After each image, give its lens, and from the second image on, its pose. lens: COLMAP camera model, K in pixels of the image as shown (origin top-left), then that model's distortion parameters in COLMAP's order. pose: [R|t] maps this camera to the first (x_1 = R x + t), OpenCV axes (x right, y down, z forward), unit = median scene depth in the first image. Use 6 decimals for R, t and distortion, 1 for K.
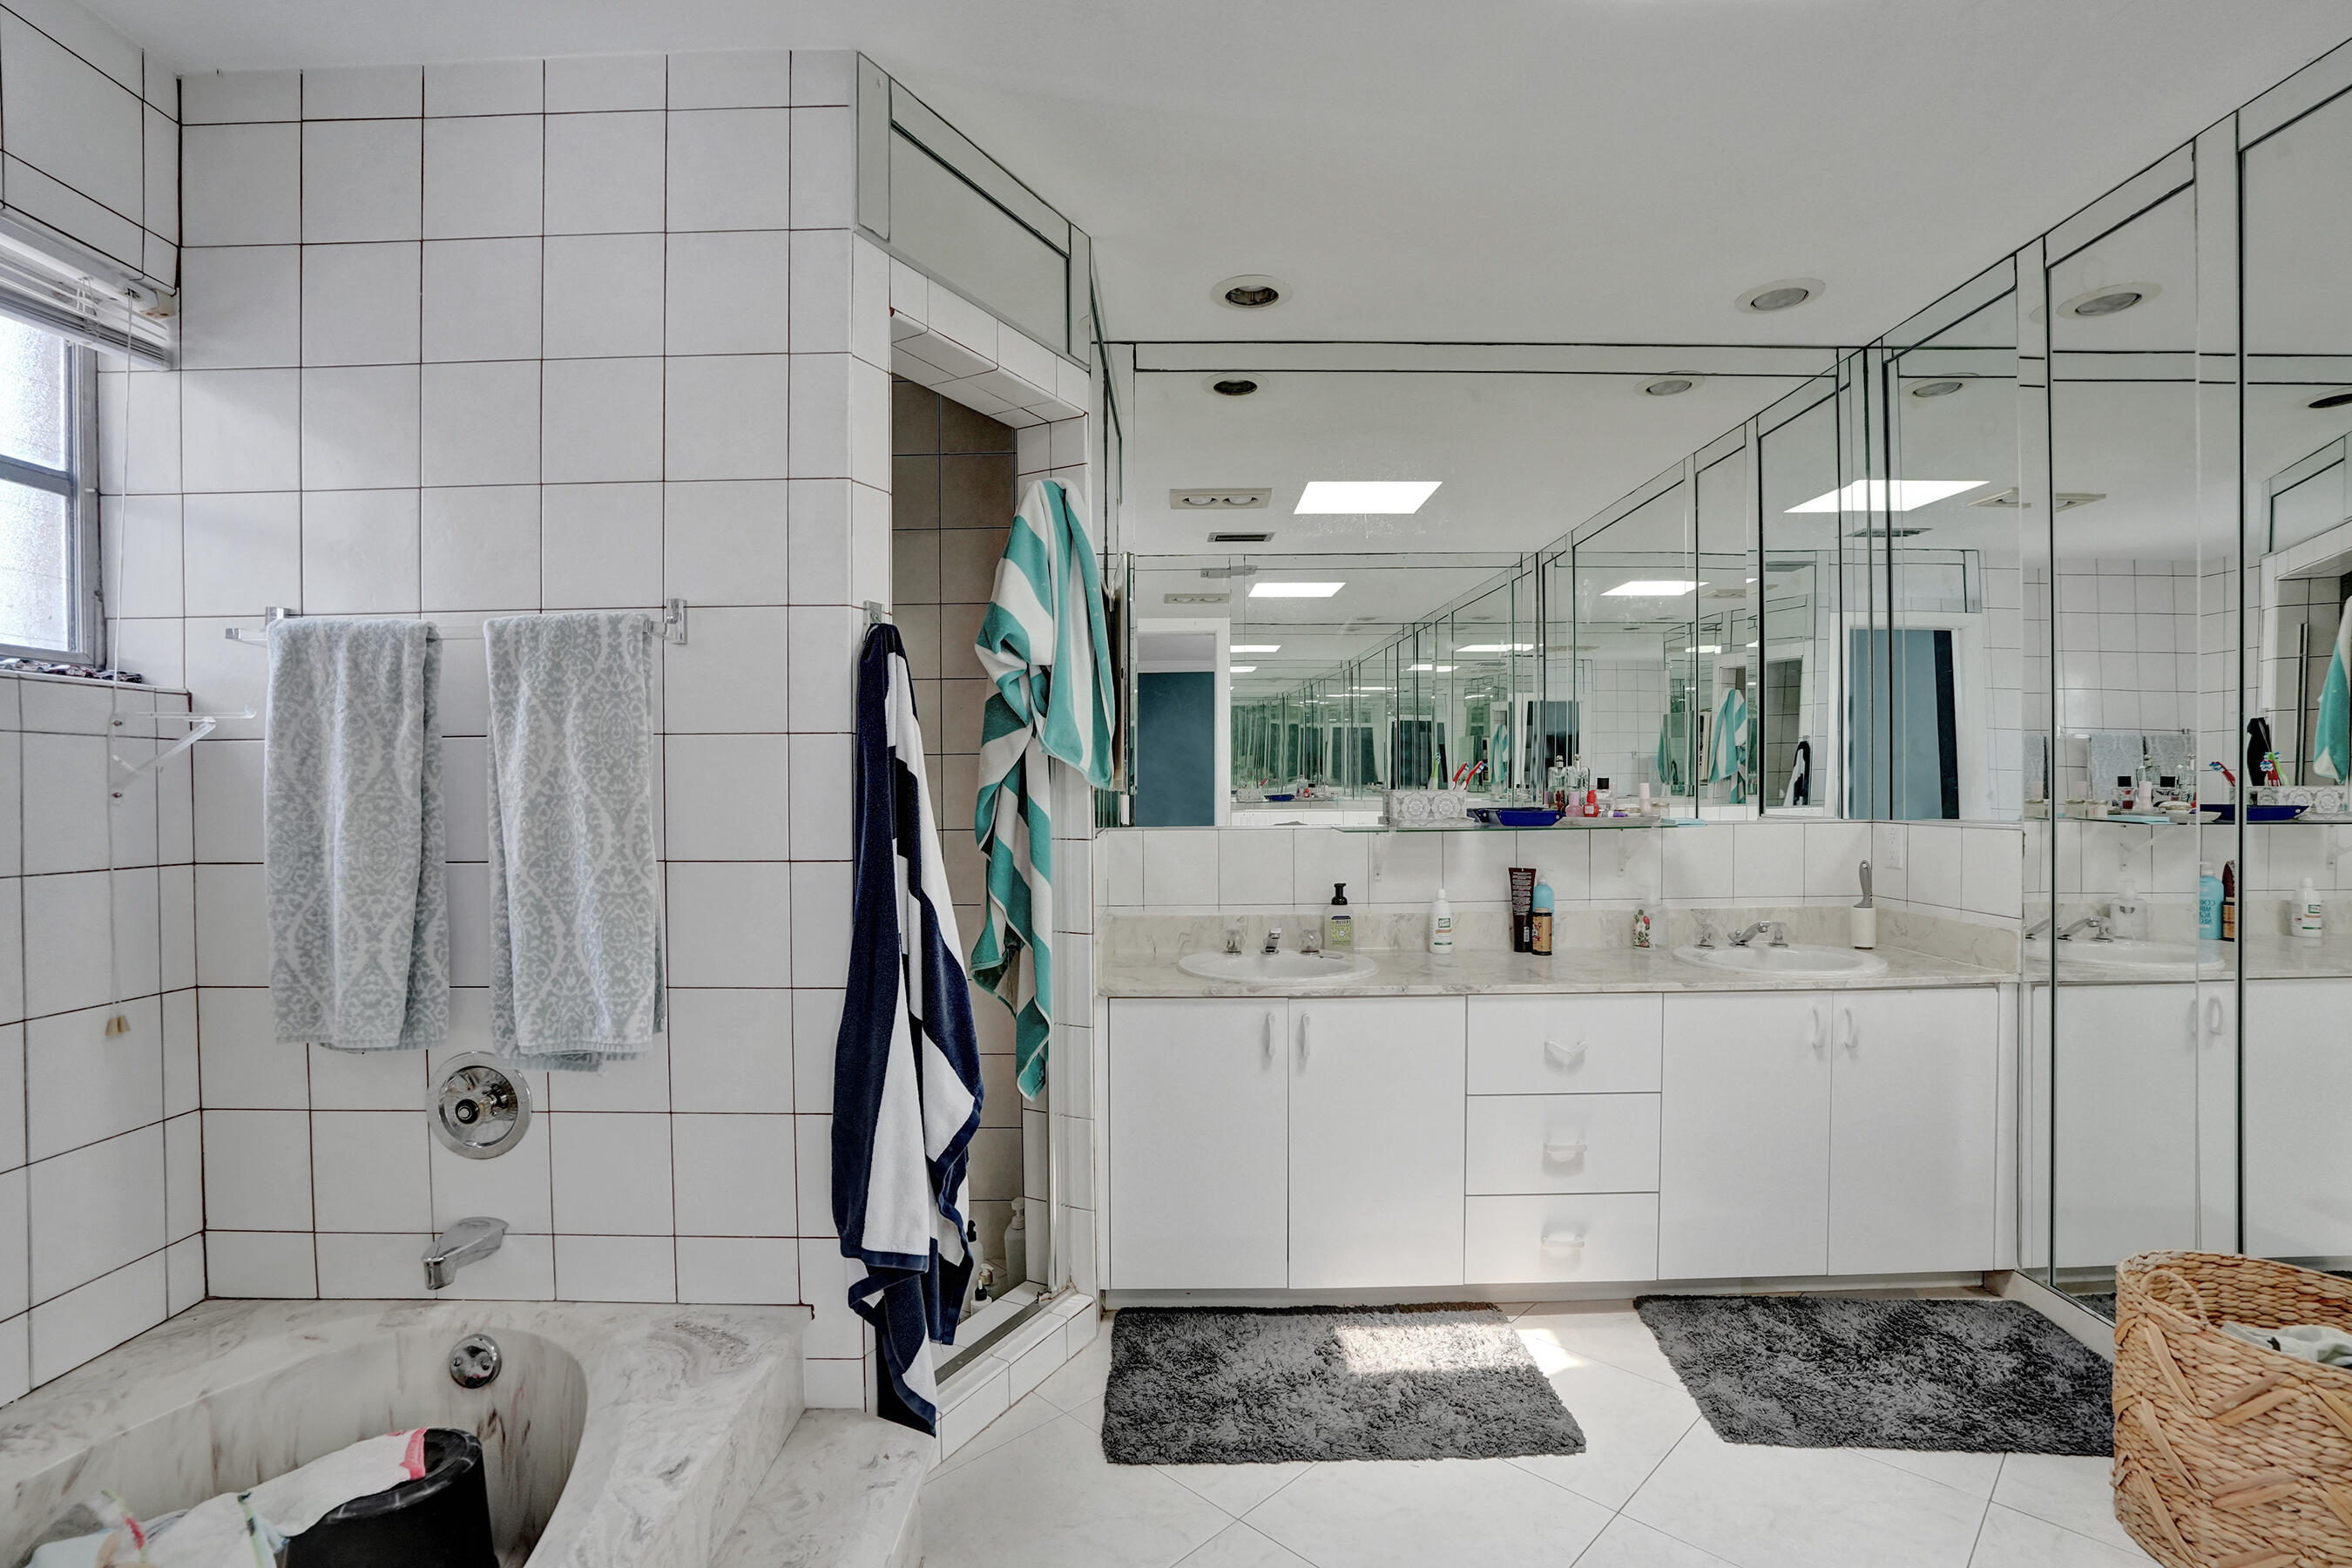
lens RADIAL K [[1085.1, 0, 1194.8], [0, 1085.1, 795.6], [0, 0, 1]] dist [-0.067460, 0.028108]
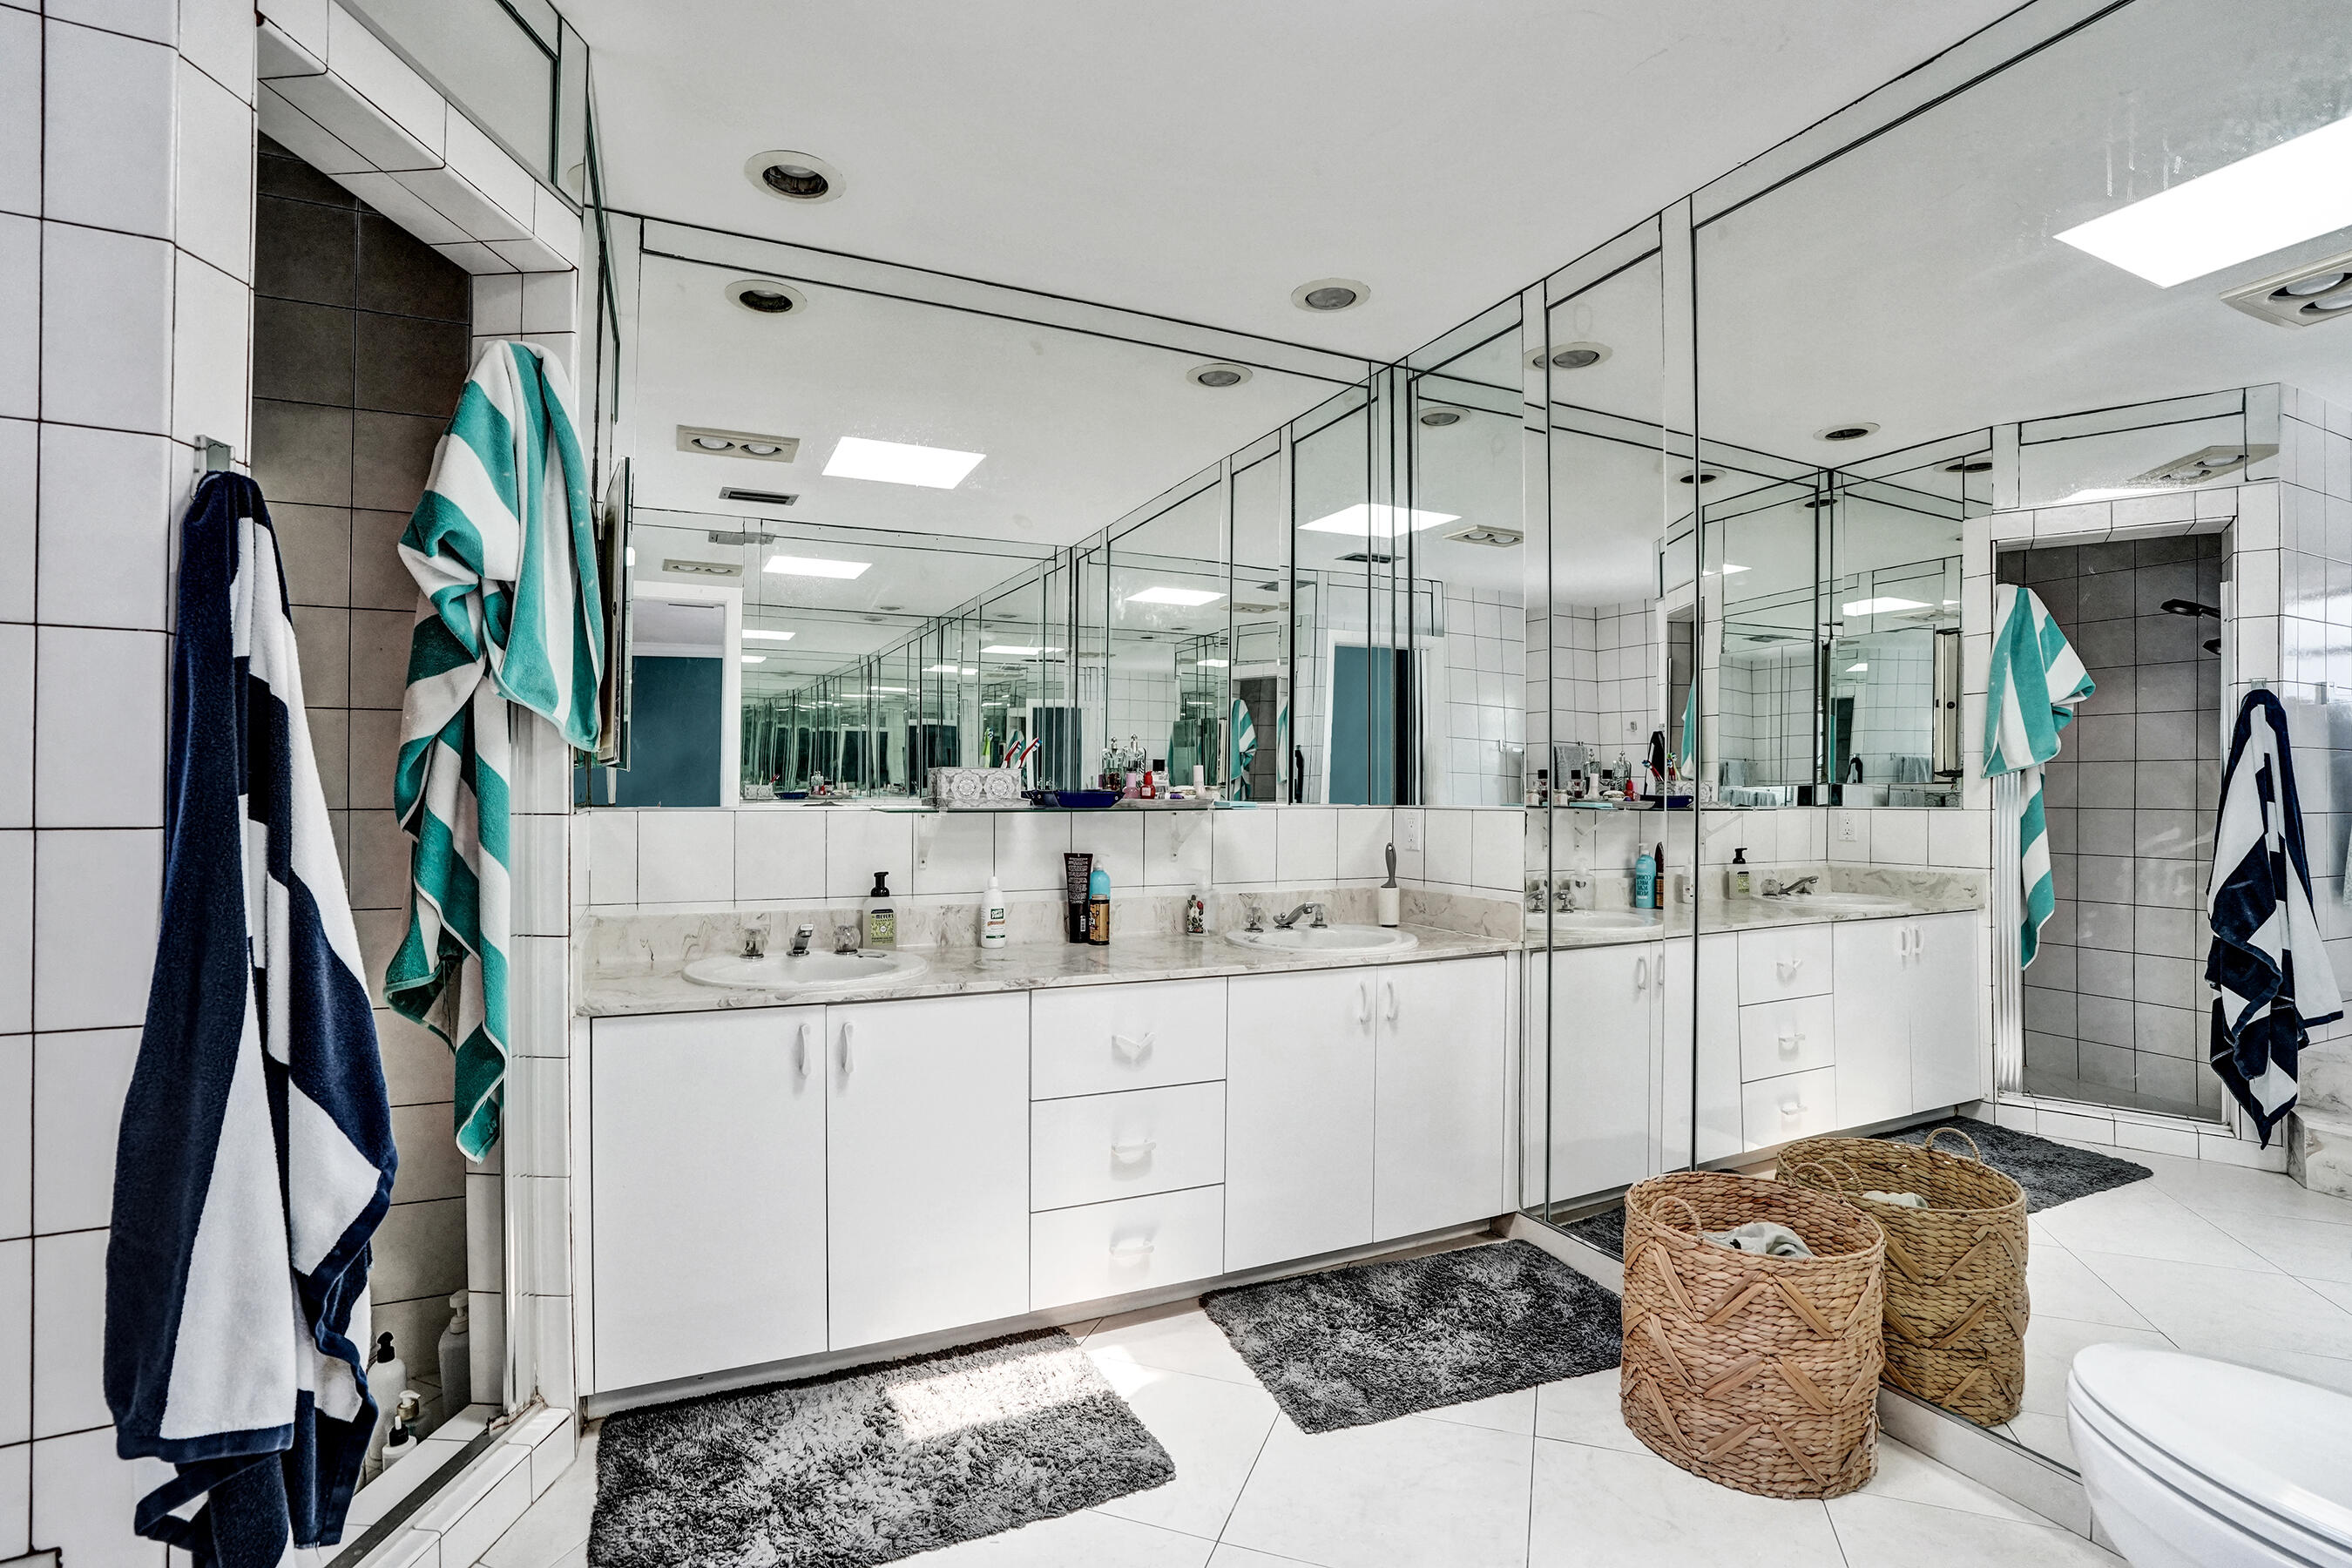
lens RADIAL K [[1088.0, 0, 1171.2], [0, 1088.0, 786.9], [0, 0, 1]] dist [-0.068953, 0.024794]
pose [[0.912447, 0.012592, 0.409001, -0.014425], [-0.006956, 0.999859, -0.015264, 0.029645], [-0.409135, 0.011082, 0.912406, 0.128462]]
